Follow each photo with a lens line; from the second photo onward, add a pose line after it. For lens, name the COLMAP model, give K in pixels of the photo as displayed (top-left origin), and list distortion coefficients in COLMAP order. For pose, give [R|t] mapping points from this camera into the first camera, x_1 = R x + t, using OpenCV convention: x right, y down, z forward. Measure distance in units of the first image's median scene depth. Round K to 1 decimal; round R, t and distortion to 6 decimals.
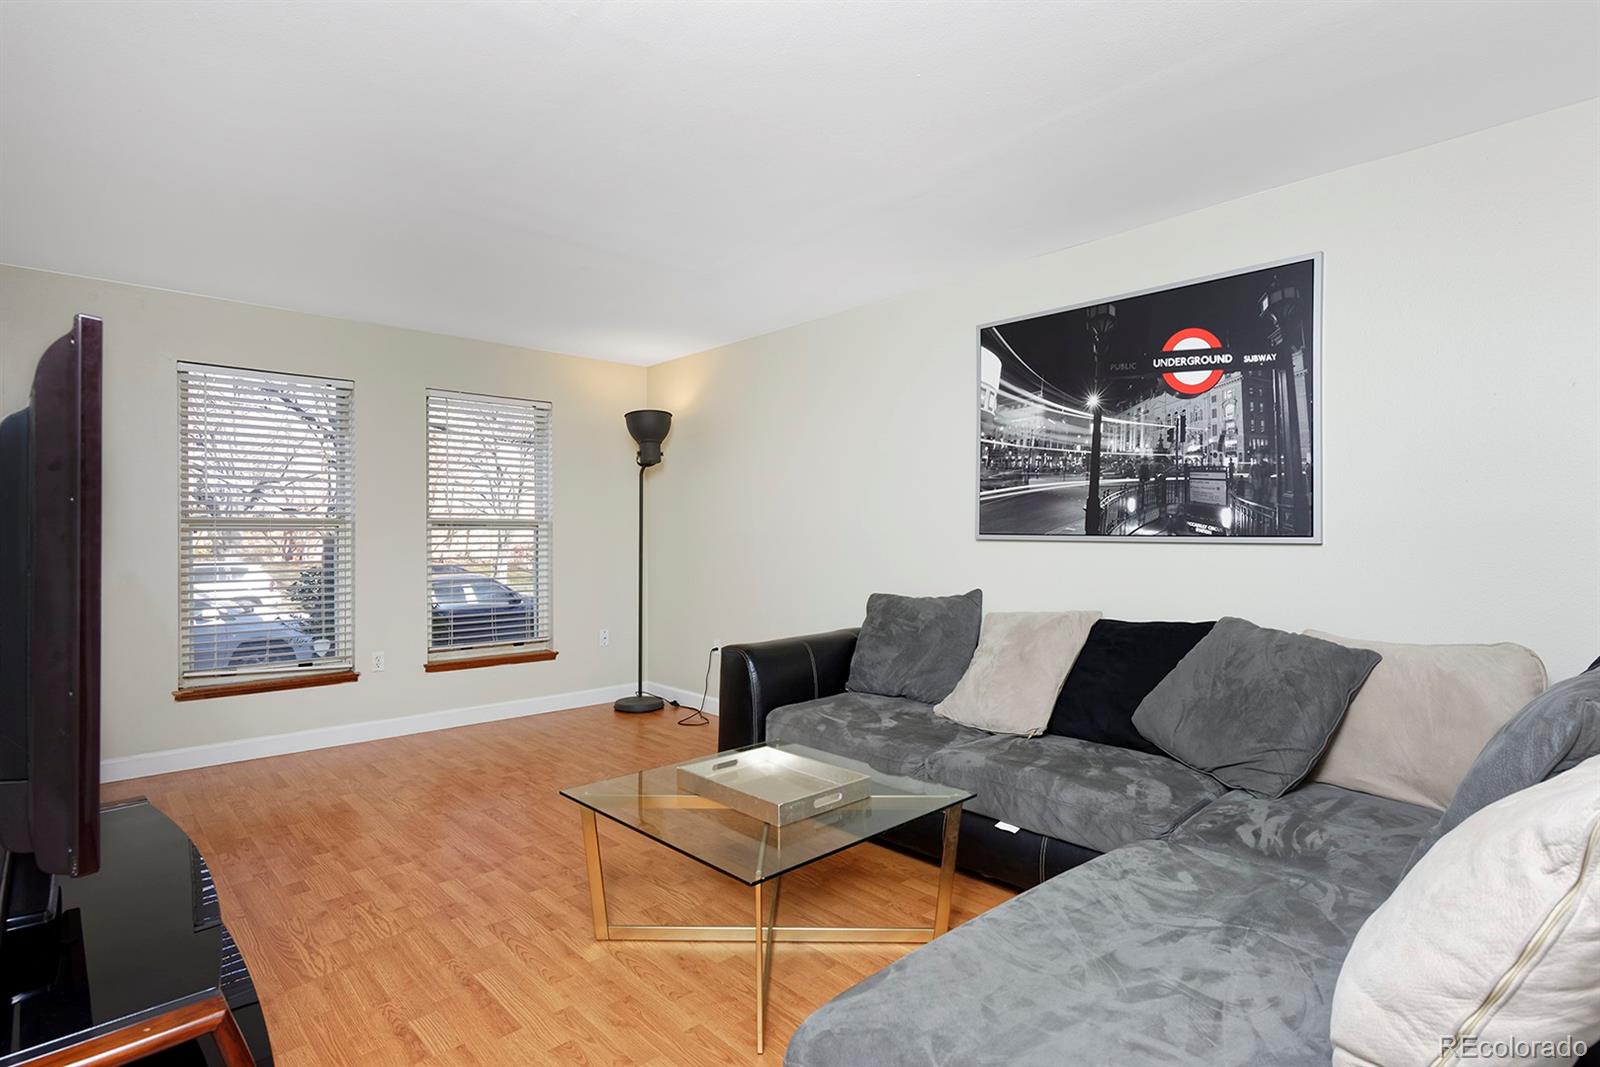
lens RADIAL K [[790.5, 0, 800.0], [0, 790.5, 533.5], [0, 0, 1]] dist [-0.001877, -0.000771]
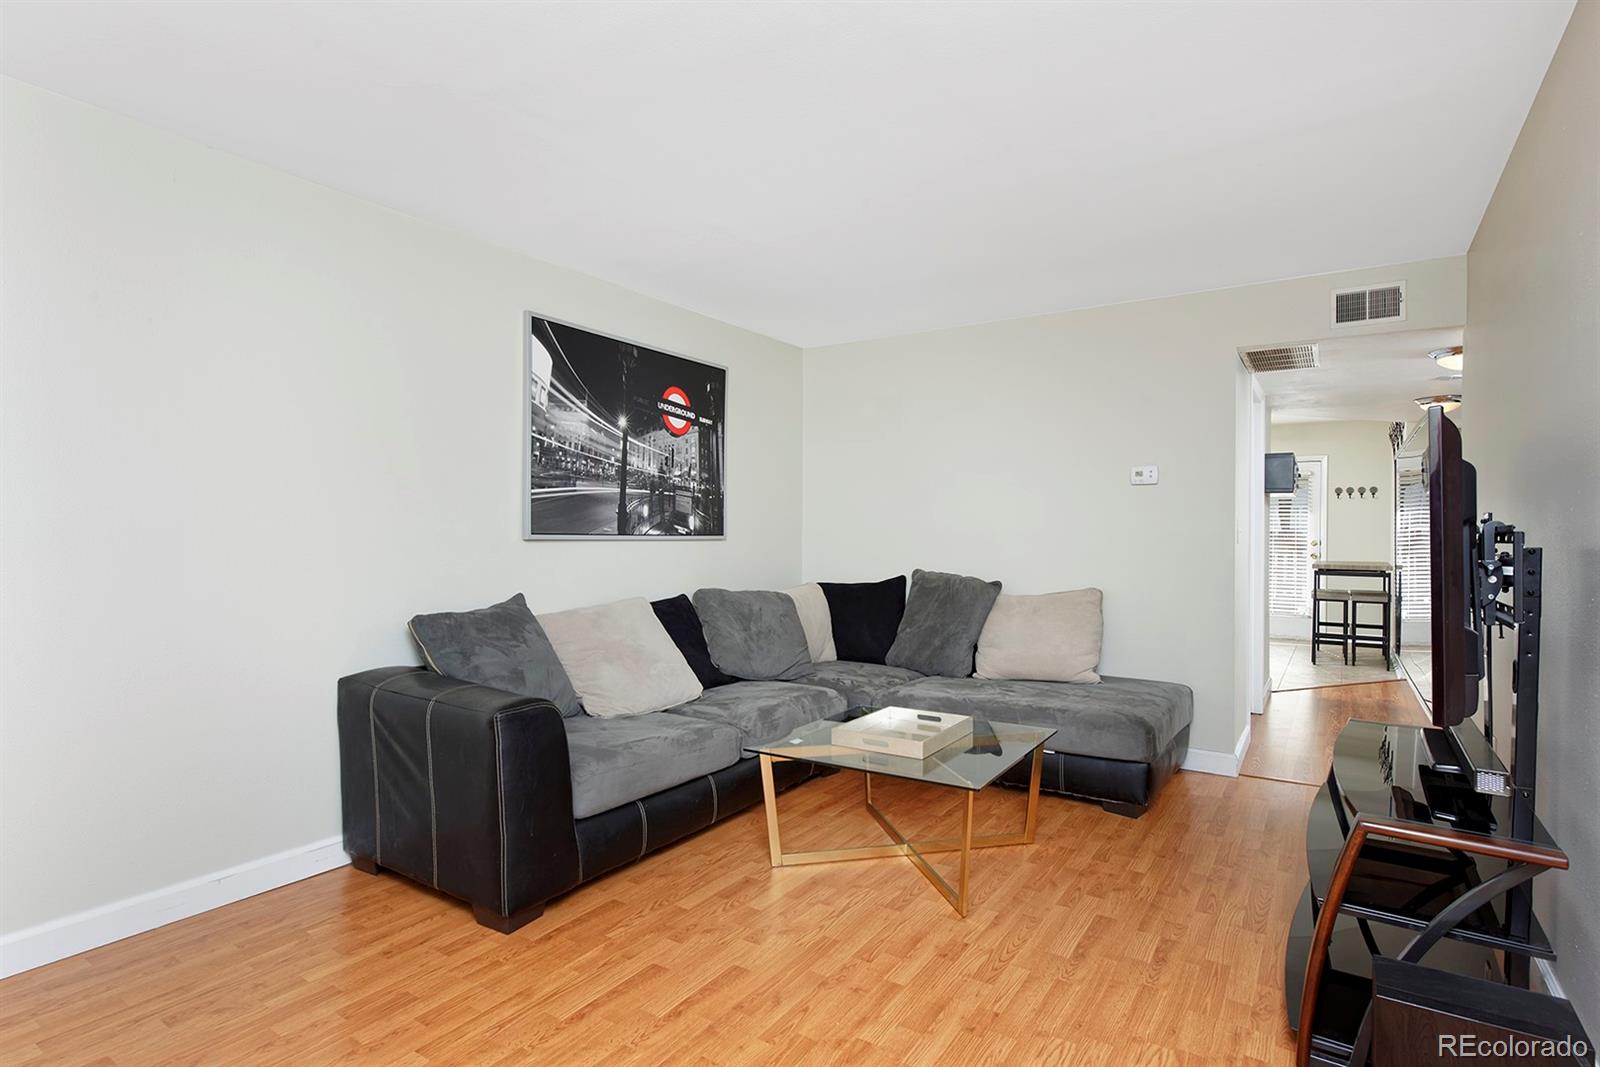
lens RADIAL K [[818.0, 0, 800.0], [0, 818.0, 533.5], [0, 0, 1]] dist [-0.003924, -0.001350]
pose [[-0.227778, 0.000838, 0.973713, -0.886360], [0.000653, 1.000000, -0.000708, 0.001094], [-0.973713, 0.000474, -0.227779, 1.020701]]
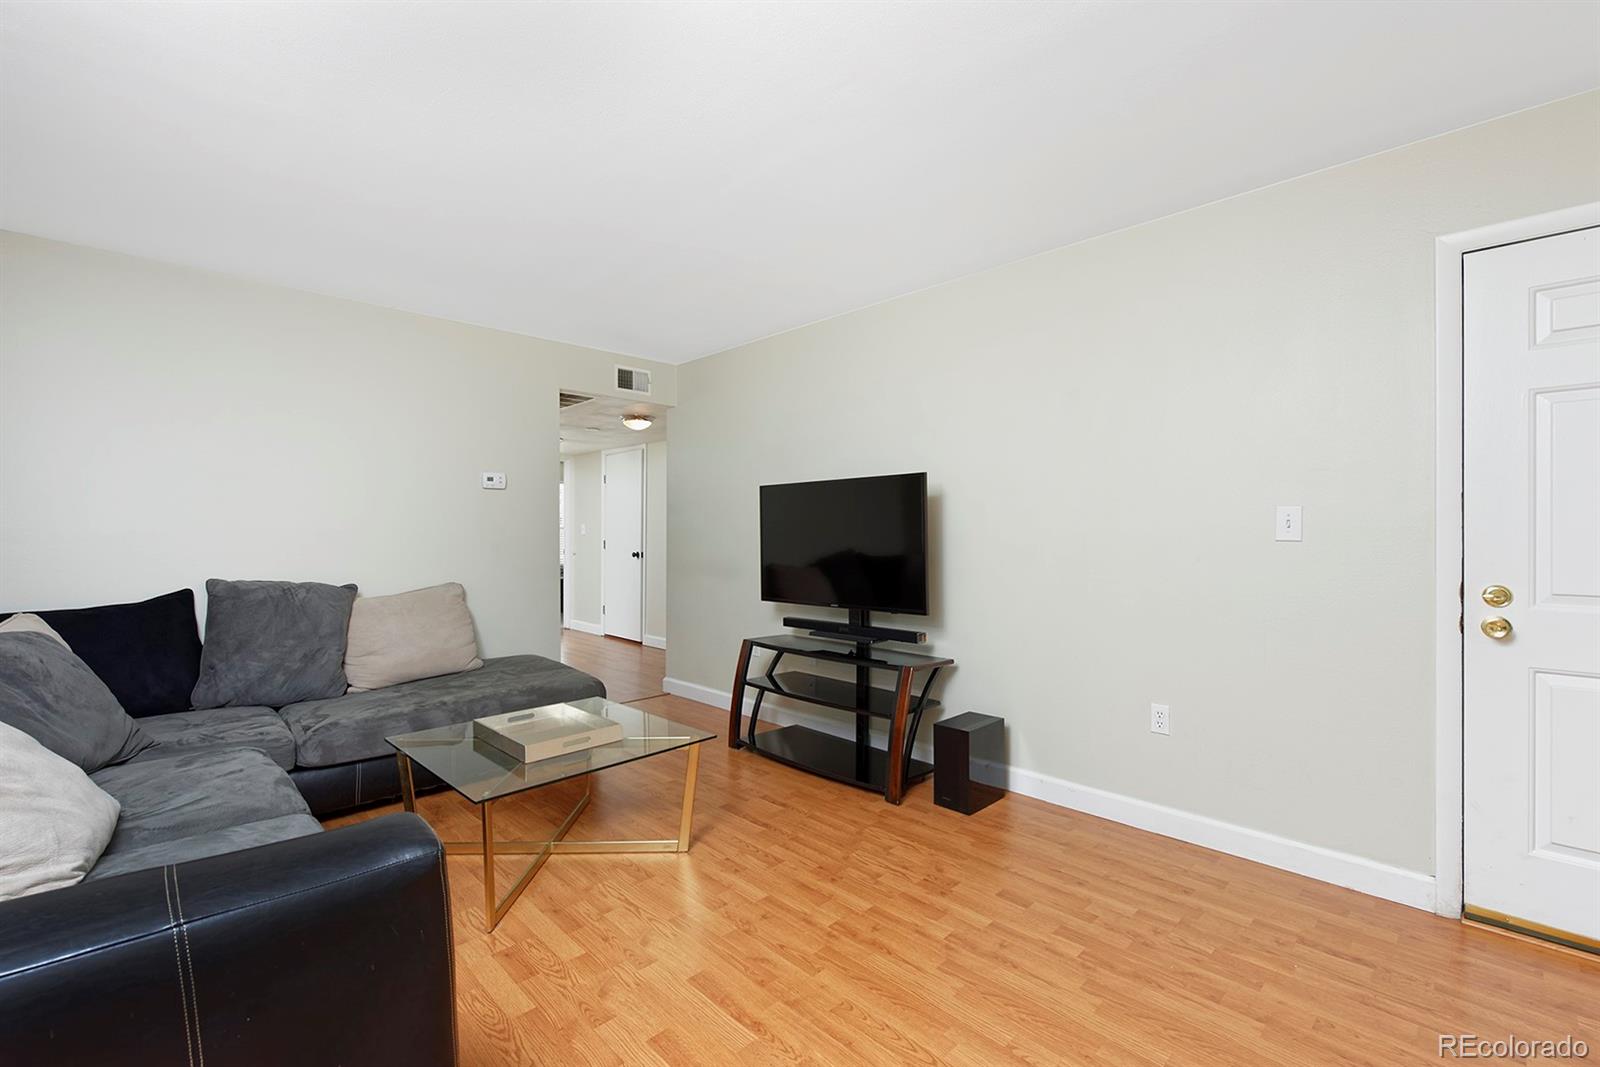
lens RADIAL K [[702.2, 0, 800.0], [0, 702.2, 533.5], [0, 0, 1]] dist [0.000836, 0.000011]
pose [[-0.999650, 0.005575, -0.025860, -0.286704], [0.005375, 0.999955, 0.007771, -0.002533], [0.025903, 0.007630, -0.999635, 1.484770]]
